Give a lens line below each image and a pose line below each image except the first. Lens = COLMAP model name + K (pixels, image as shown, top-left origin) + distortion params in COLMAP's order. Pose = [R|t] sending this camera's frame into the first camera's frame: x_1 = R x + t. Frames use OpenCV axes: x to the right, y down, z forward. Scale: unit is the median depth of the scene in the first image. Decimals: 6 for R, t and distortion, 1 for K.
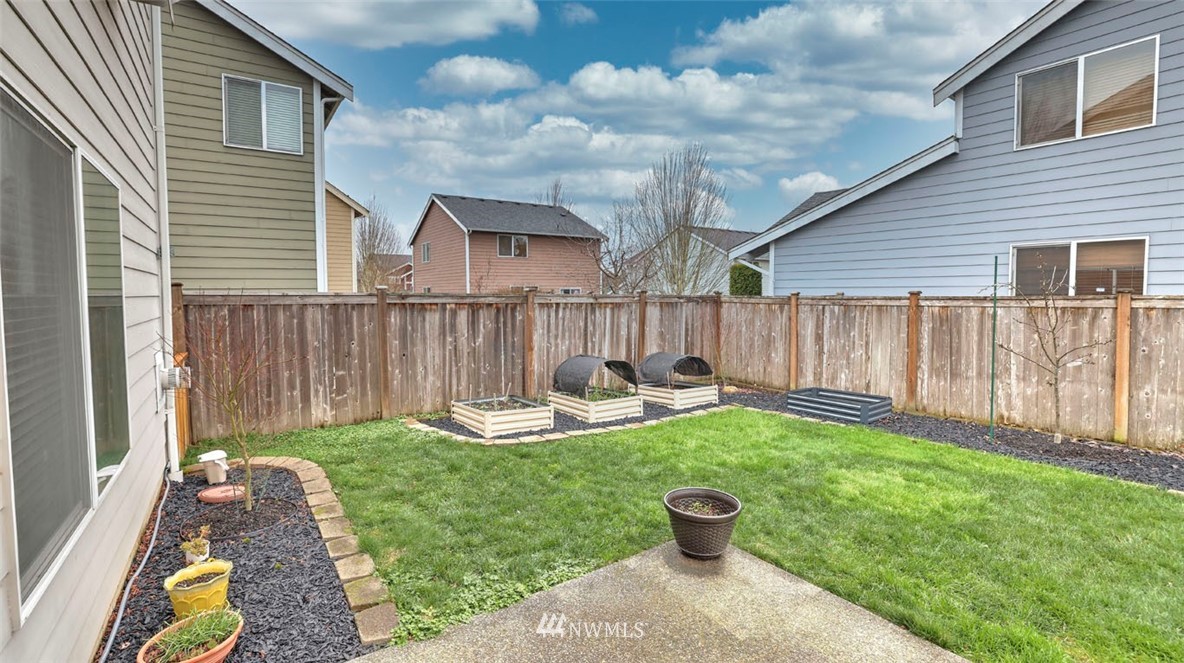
lens RADIAL K [[506.4, 0, 582.0], [0, 506.4, 317.2], [0, 0, 1]] dist [-0.048311, 0.017259]
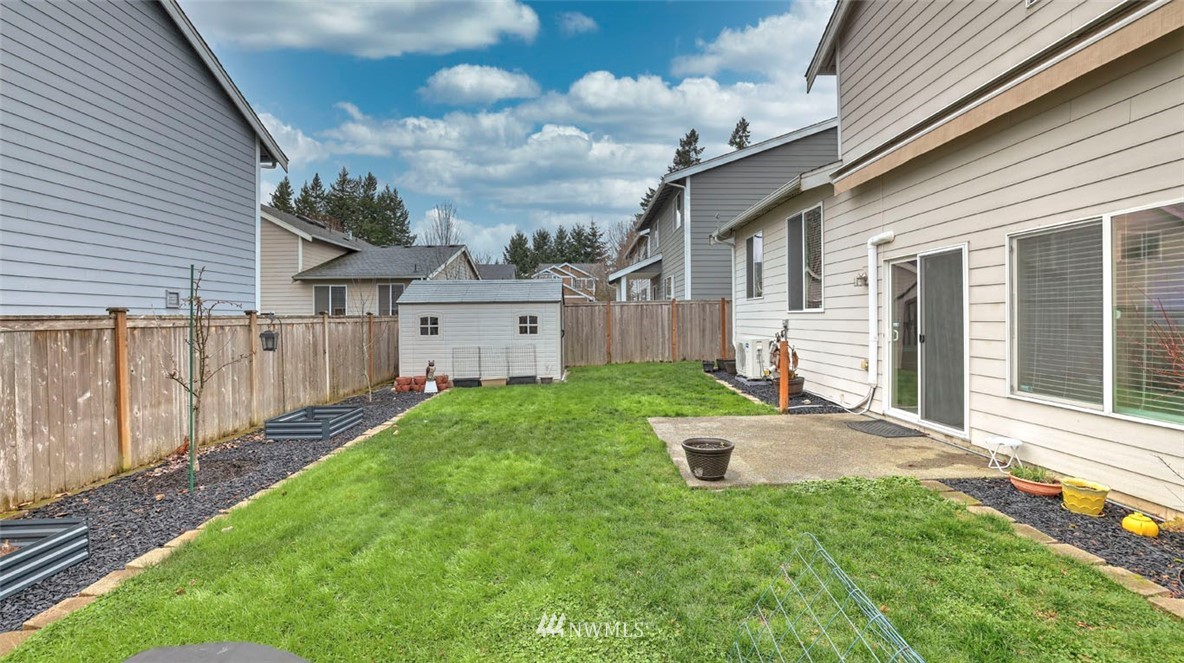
lens RADIAL K [[520.6, 0, 573.5], [0, 520.6, 322.3], [0, 0, 1]] dist [-0.049756, 0.019571]
pose [[-0.813201, 0.007887, 0.581929, -0.127224], [0.041453, 0.998153, 0.044399, -0.027162], [-0.580505, 0.060228, -0.812026, 0.944377]]
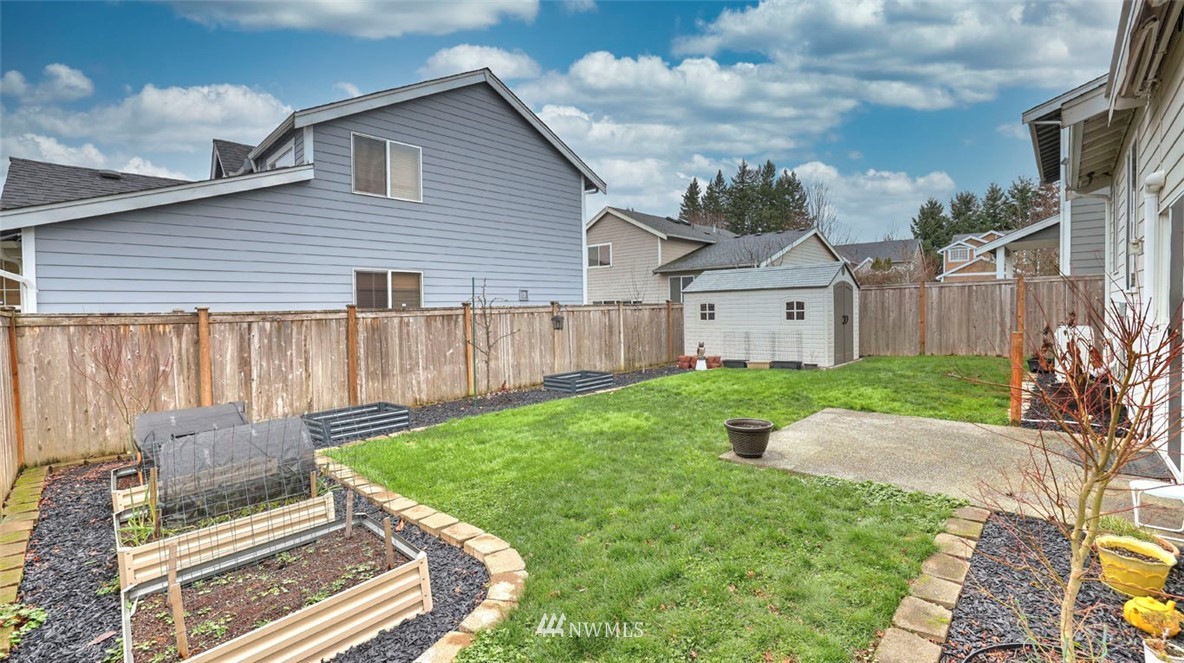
lens RADIAL K [[520.6, 0, 573.5], [0, 520.6, 322.3], [0, 0, 1]] dist [-0.049756, 0.019571]
pose [[-0.170358, -0.016525, 0.985244, -0.495799], [0.069207, 0.997190, 0.028692, -0.012504], [-0.982949, 0.073073, -0.168735, 0.696252]]
